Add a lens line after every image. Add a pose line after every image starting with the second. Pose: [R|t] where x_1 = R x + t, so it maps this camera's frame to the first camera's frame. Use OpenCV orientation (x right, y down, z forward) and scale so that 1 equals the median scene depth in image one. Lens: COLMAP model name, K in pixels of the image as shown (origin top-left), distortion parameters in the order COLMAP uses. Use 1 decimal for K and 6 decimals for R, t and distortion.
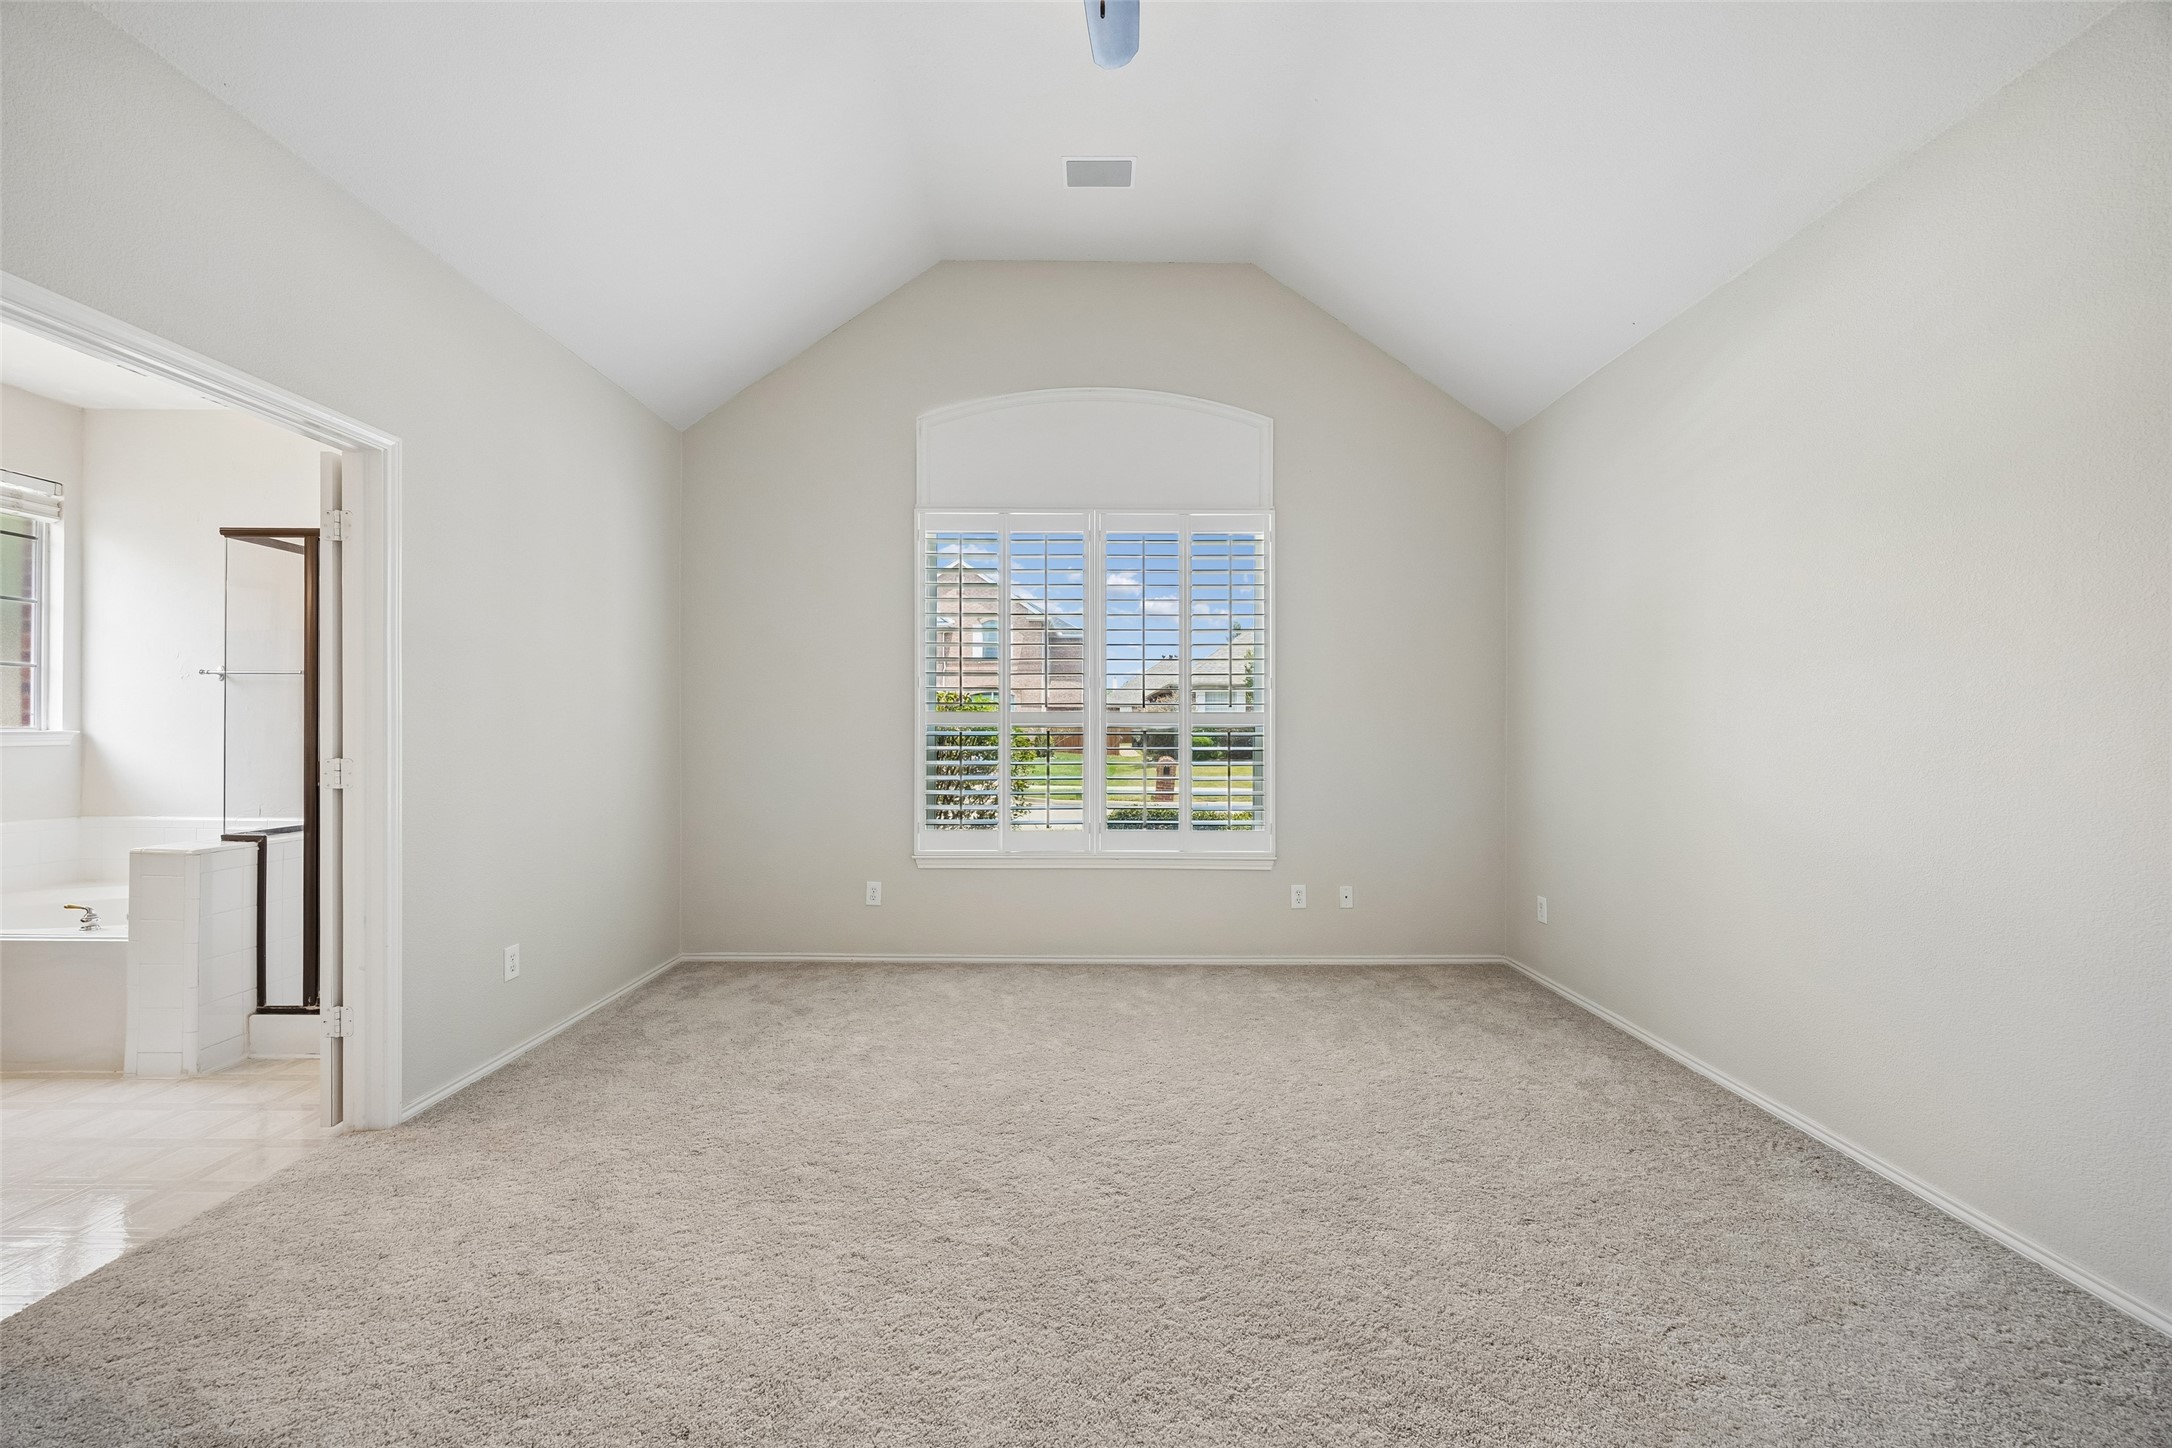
lens RADIAL K [[842.4, 0, 1113.5], [0, 842.4, 729.6], [0, 0, 1]] dist [-0.001375, -0.000465]
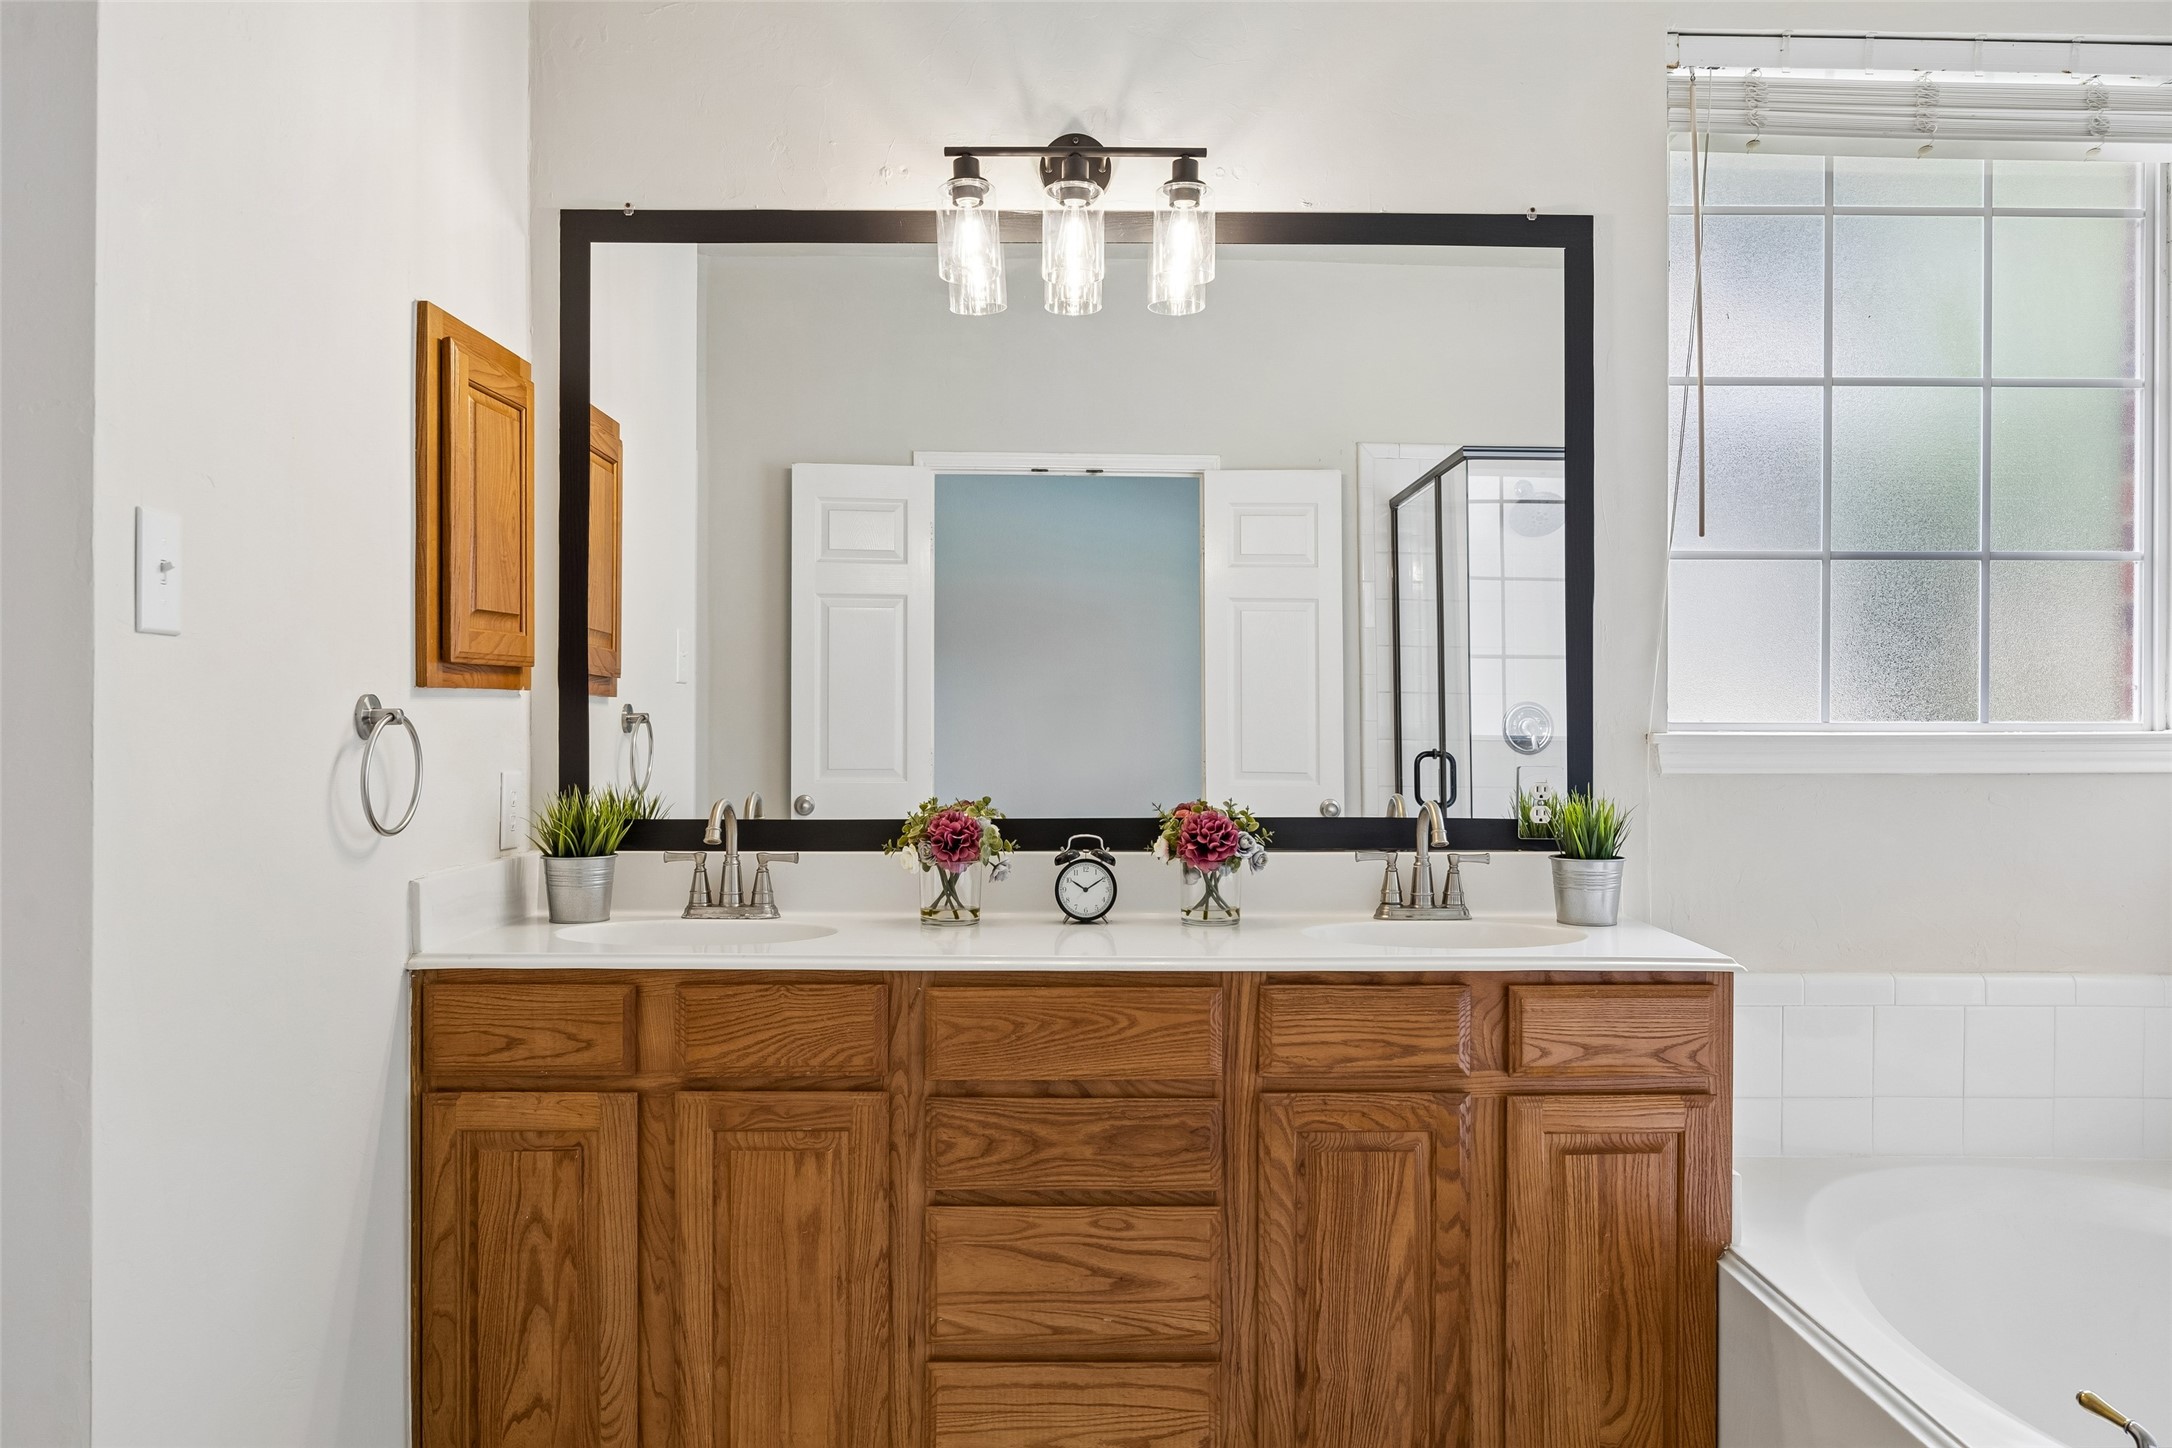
lens RADIAL K [[1587.0, 0, 1092.5], [0, 1587.0, 720.3], [0, 0, 1]] dist [-0.011026, -0.000159]
pose [[-0.002964, -0.002247, -0.999993, -0.583832], [-0.002625, 0.999994, -0.002239, -0.001127], [0.999992, 0.002618, -0.002970, 0.537368]]
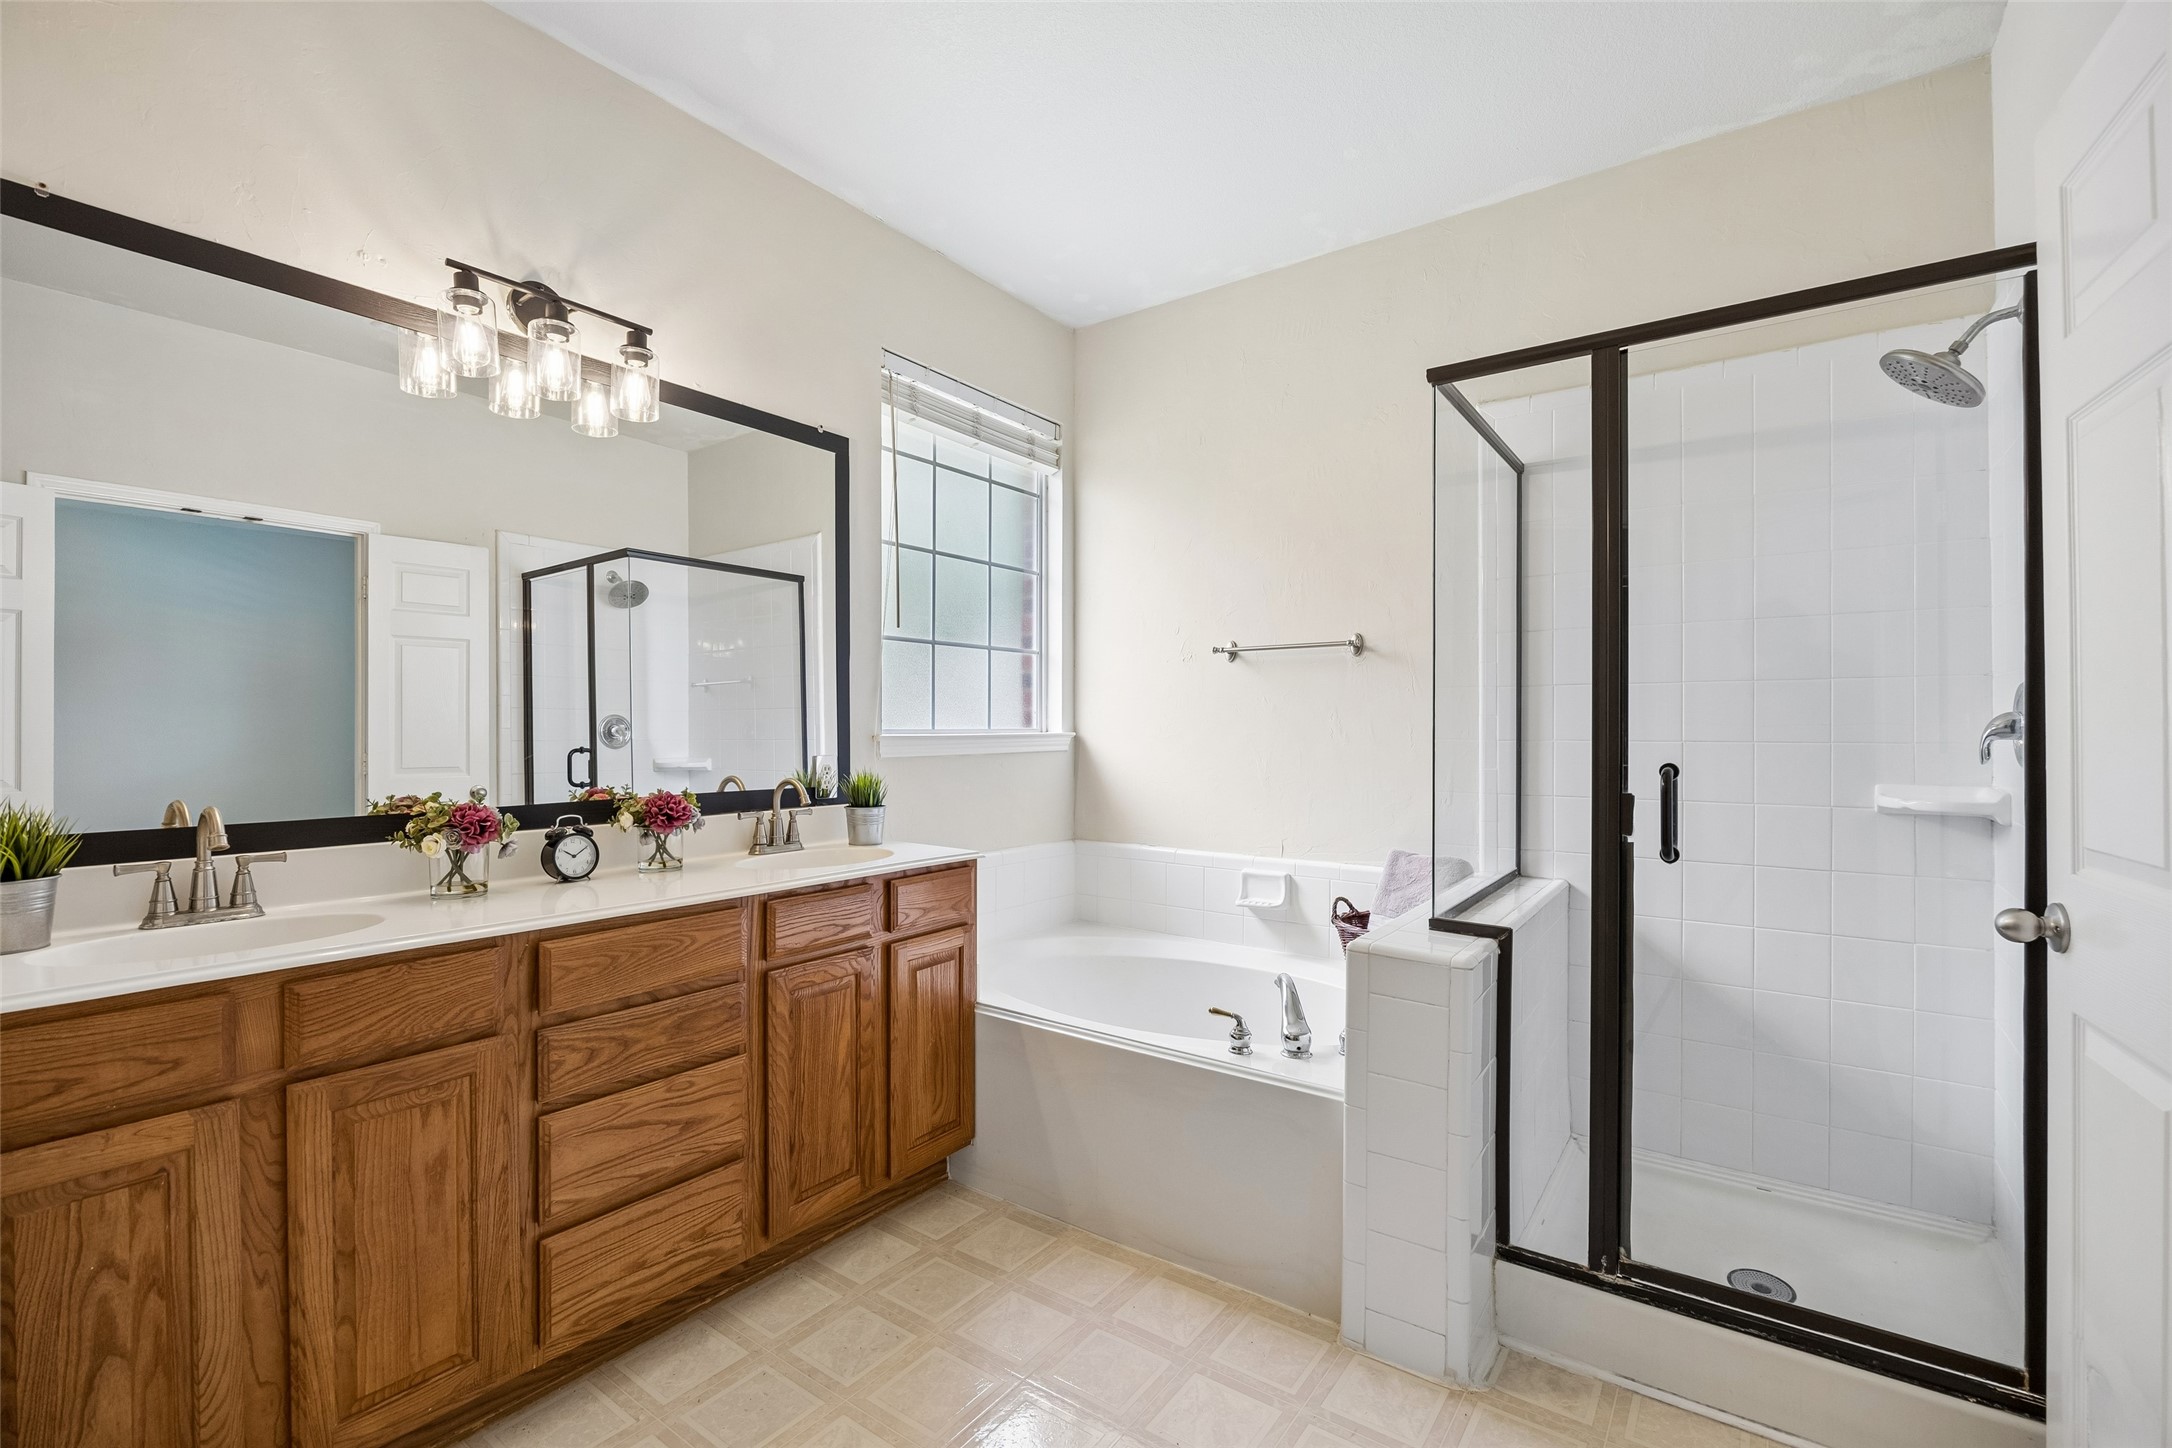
lens RADIAL K [[951.2, 0, 1074.5], [0, 951.2, 728.2], [0, 0, 1]] dist [-0.014015, -0.000757]
pose [[0.800821, -0.004535, -0.598887, -0.703468], [0.003809, 0.999990, -0.002479, -0.000863], [0.598892, -0.000296, 0.800830, 0.283749]]
